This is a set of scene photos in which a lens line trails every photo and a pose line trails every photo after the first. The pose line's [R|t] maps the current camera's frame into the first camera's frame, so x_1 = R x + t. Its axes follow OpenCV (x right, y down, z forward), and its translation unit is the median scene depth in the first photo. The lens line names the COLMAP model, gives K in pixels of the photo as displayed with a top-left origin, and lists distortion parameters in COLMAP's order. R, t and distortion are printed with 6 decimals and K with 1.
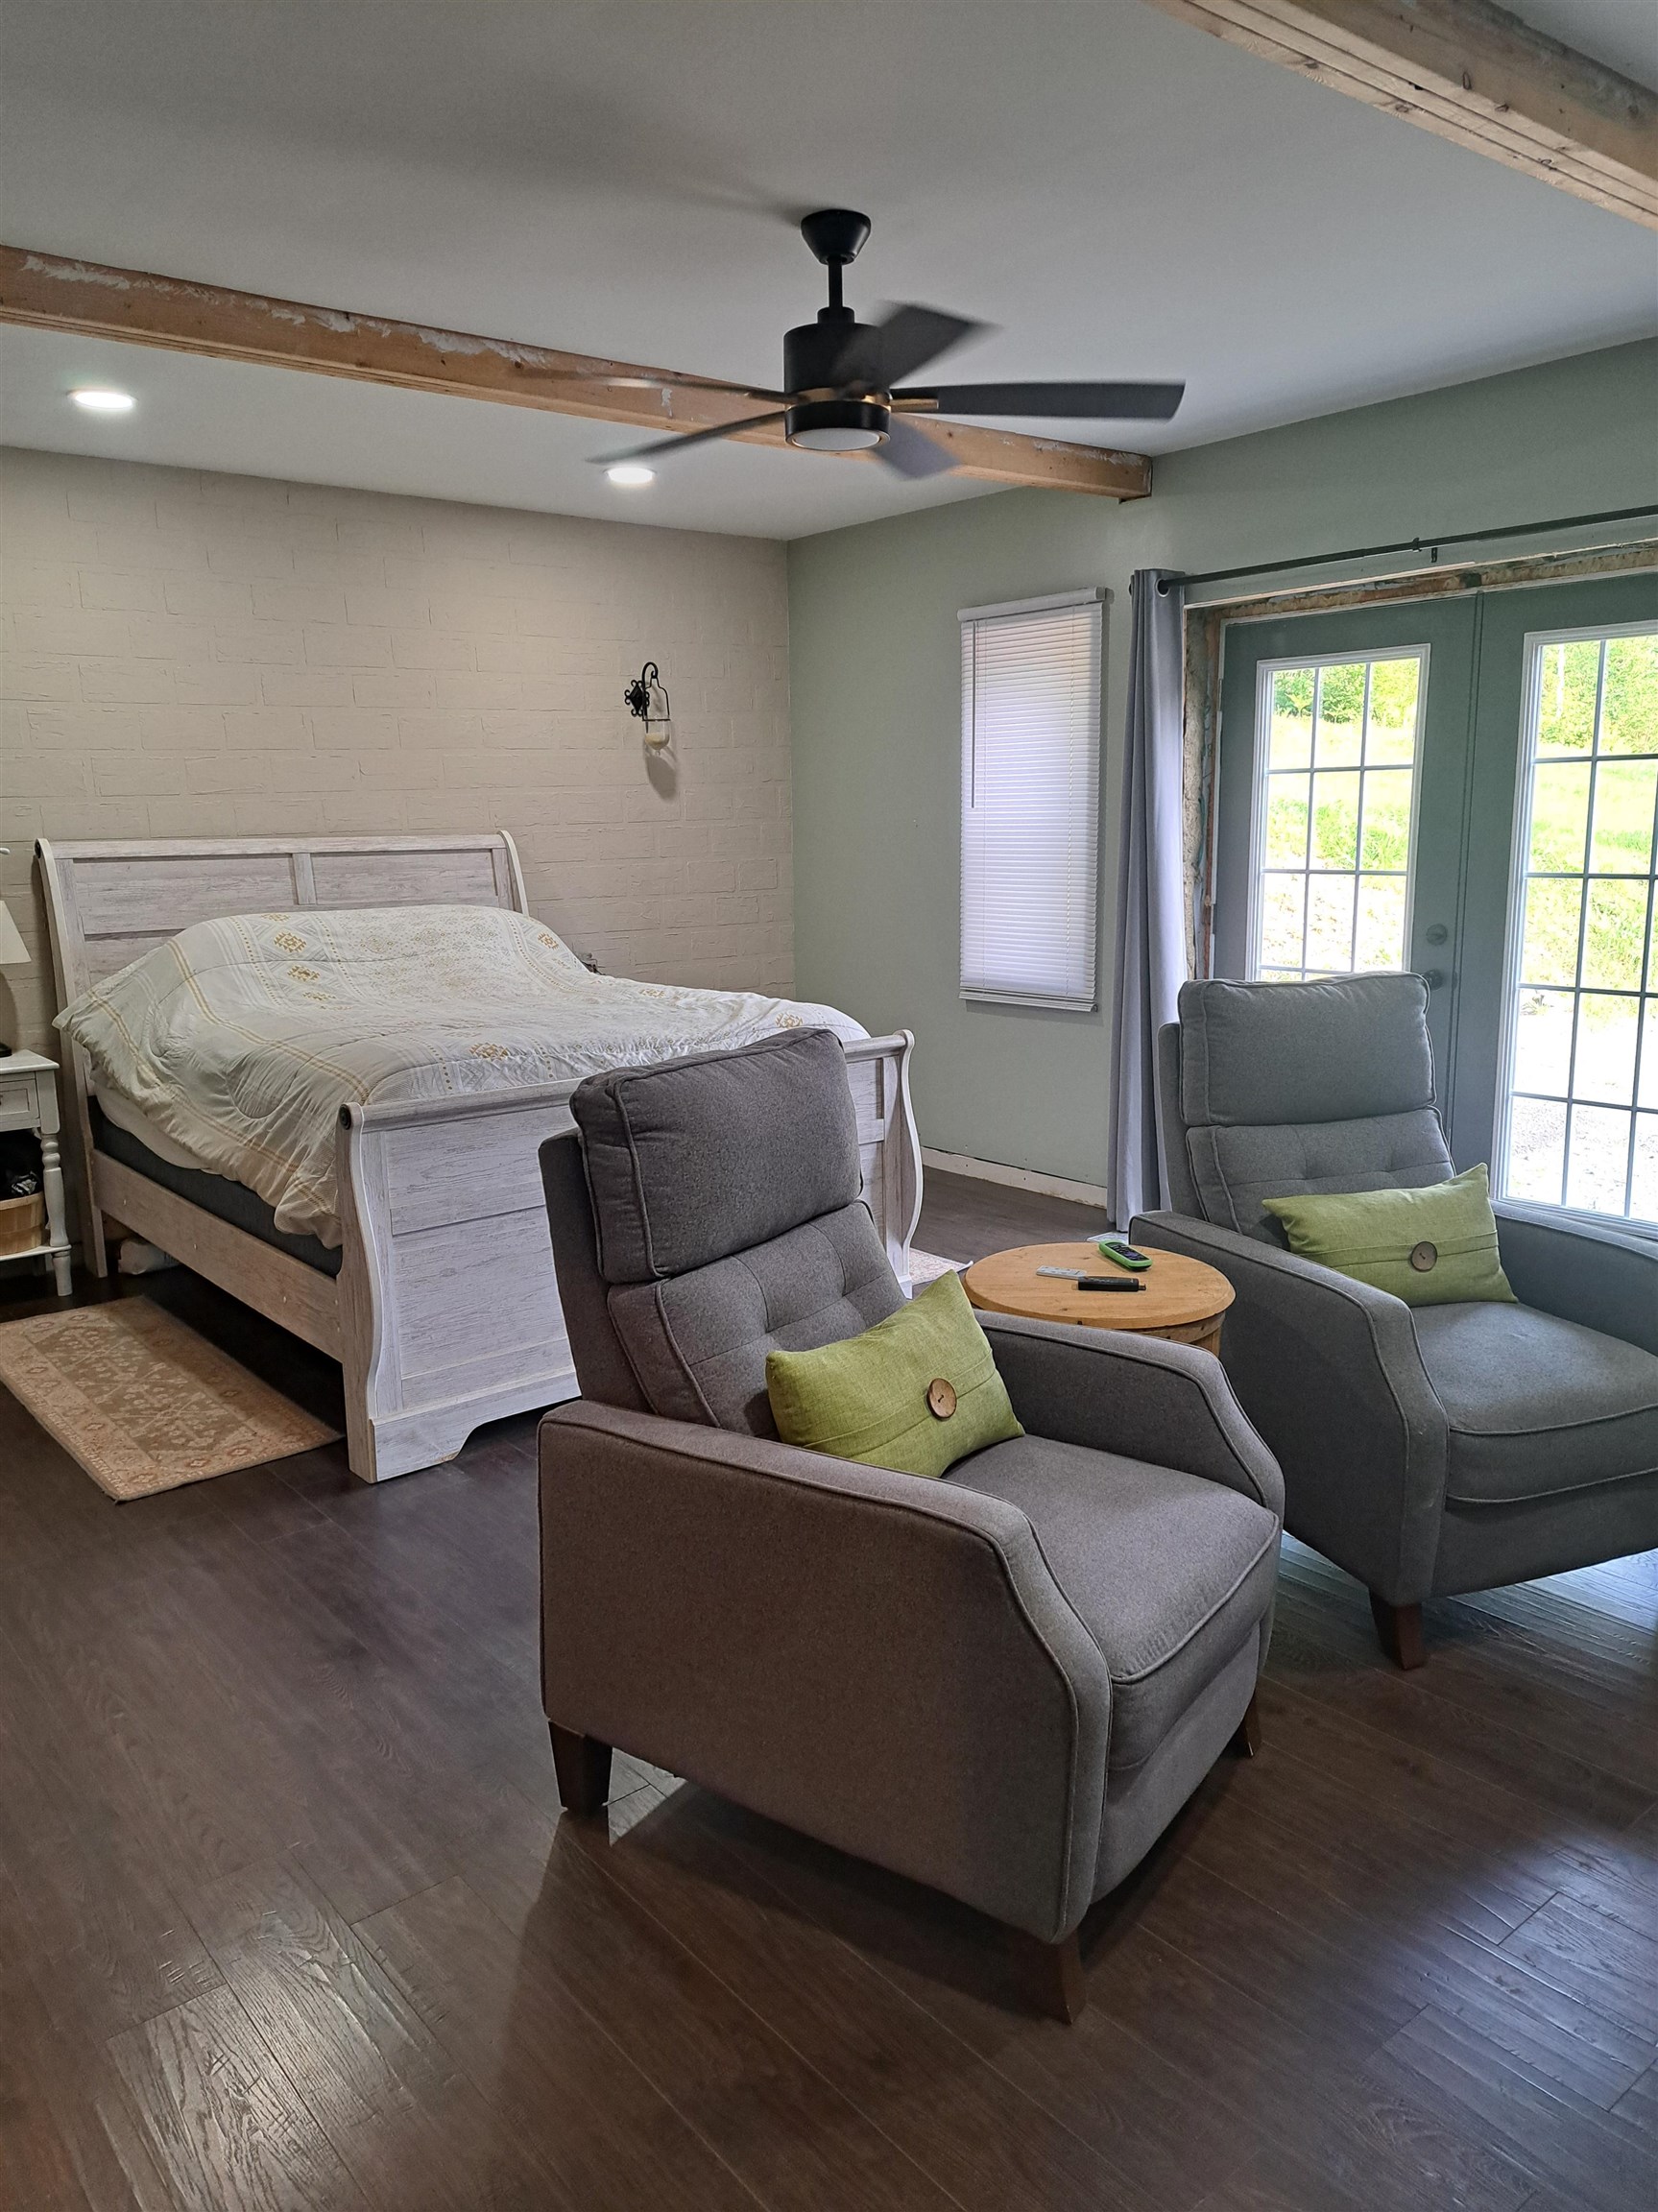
lens RADIAL K [[1606.3, 0, 829.0], [0, 1606.3, 1106.0], [0, 0, 1]] dist [0.073723, -0.131970]
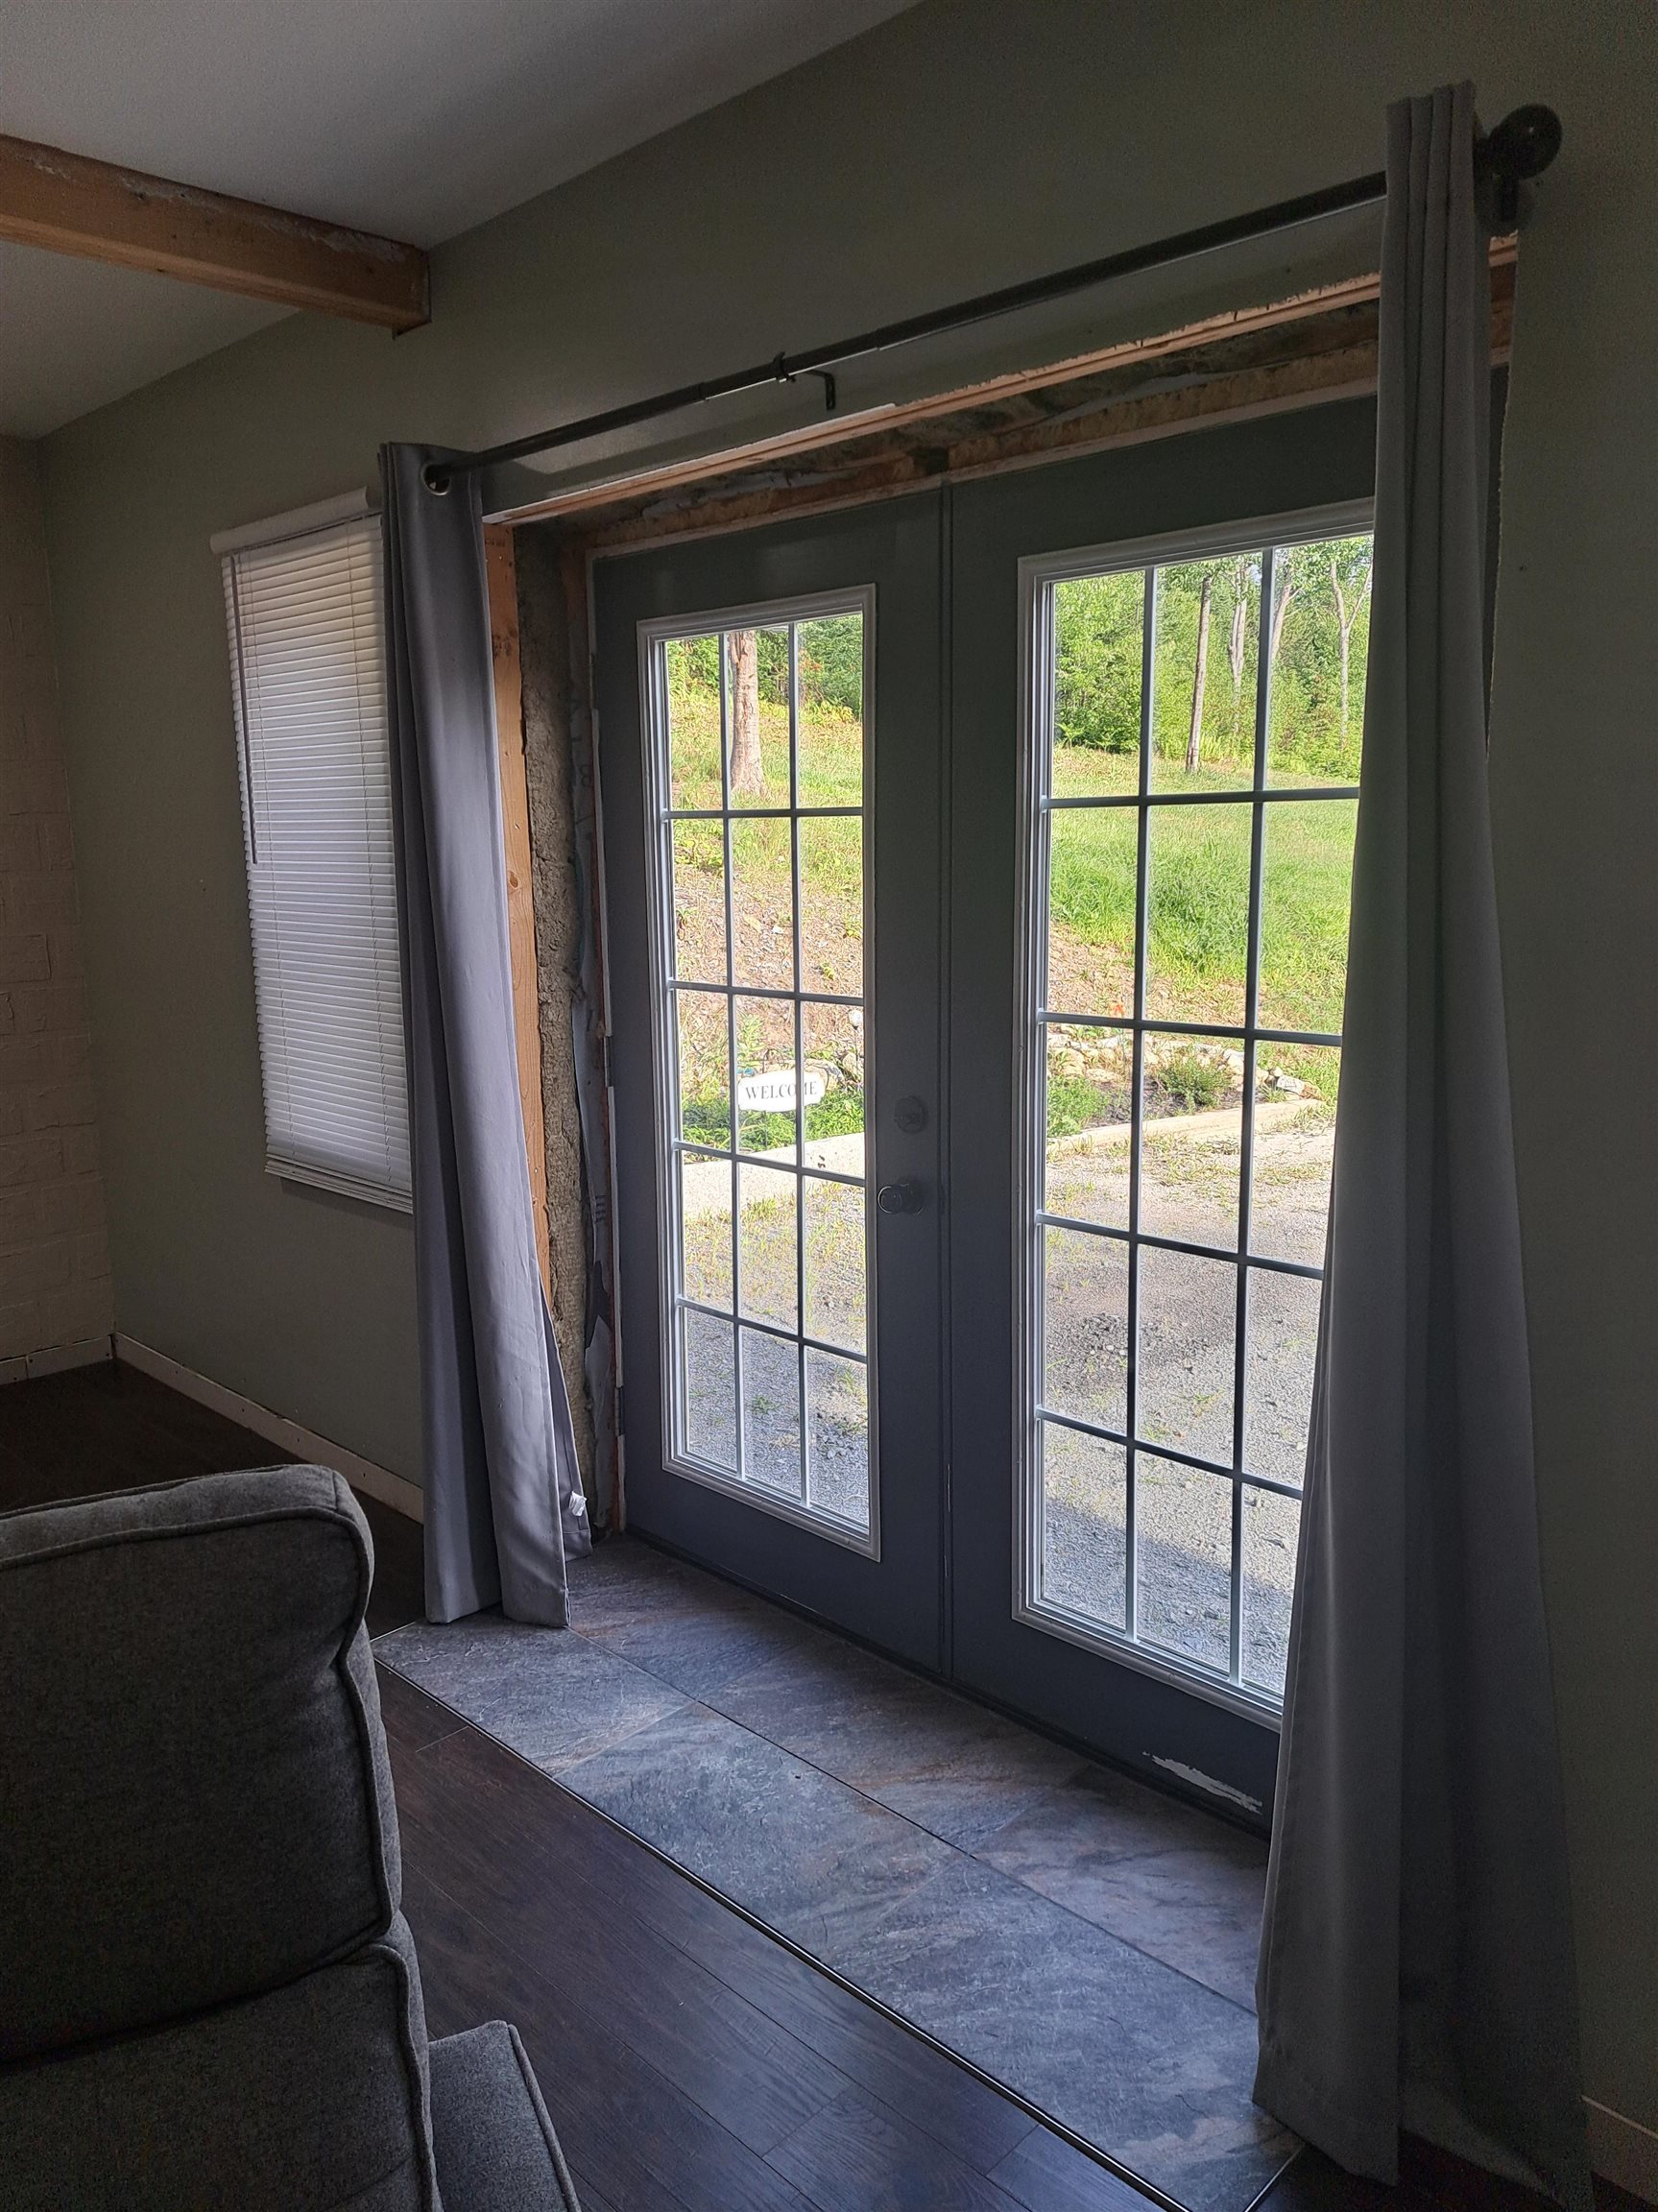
lens RADIAL K [[1625.9, 0, 829.0], [0, 1625.9, 1106.0], [0, 0, 1]] dist [0.019270, 0.001090]
pose [[0.994207, -0.012127, 0.106796, 0.276115], [0.014029, 0.999756, -0.017073, -0.095451], [-0.106563, 0.018472, 0.994134, 0.435631]]
